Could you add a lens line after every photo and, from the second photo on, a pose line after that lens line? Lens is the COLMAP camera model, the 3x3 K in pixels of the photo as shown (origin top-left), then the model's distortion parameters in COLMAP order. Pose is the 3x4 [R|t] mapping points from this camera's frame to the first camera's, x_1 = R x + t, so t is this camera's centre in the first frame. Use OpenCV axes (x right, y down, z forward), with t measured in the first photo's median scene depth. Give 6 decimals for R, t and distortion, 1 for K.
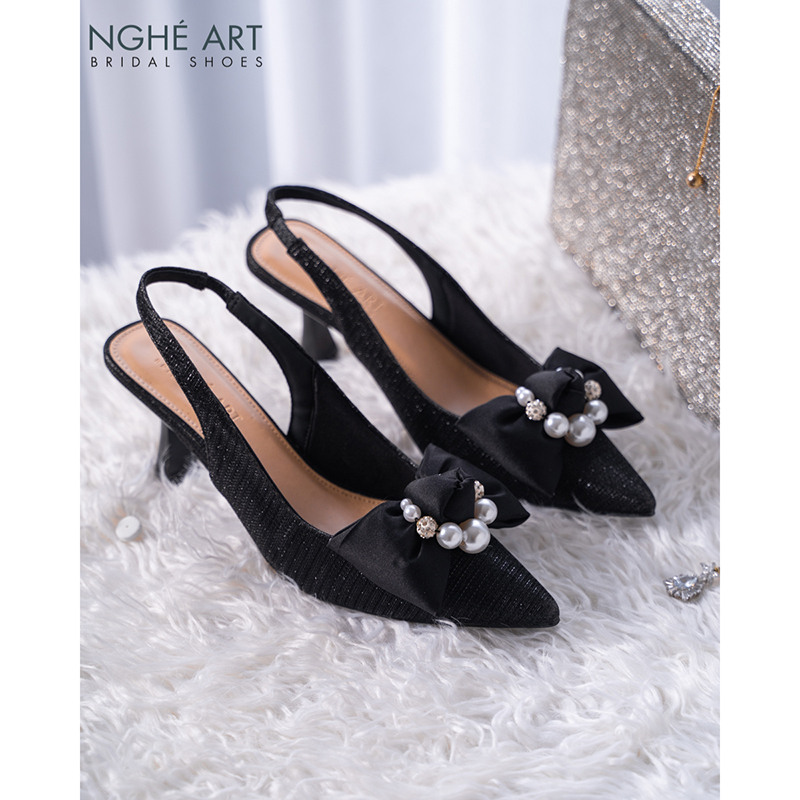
lens RADIAL K [[2533.9, 0, 401.7], [0, 2533.9, 400.1], [0, 0, 1]] dist [0.608420, 0.000000]
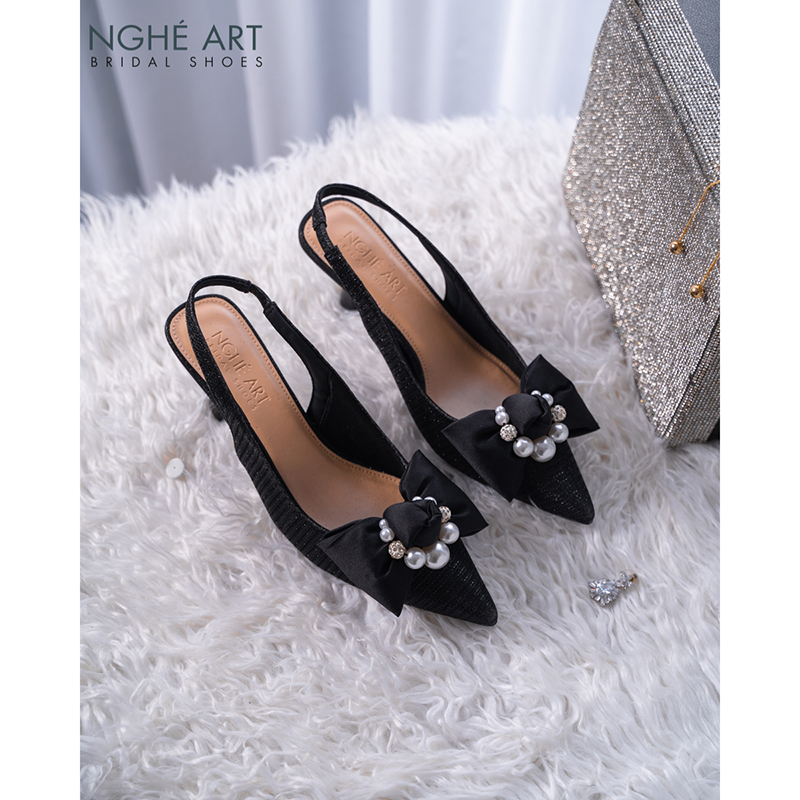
lens RADIAL K [[1306.2, 0, 398.4], [0, 1306.2, 399.7], [0, 0, 1]] dist [0.090972, 0.000000]
pose [[0.989023, 0.137885, -0.053116, 0.032713], [-0.108664, 0.922299, 0.370886, -0.240407], [0.100129, -0.361043, 0.927158, 0.434374]]
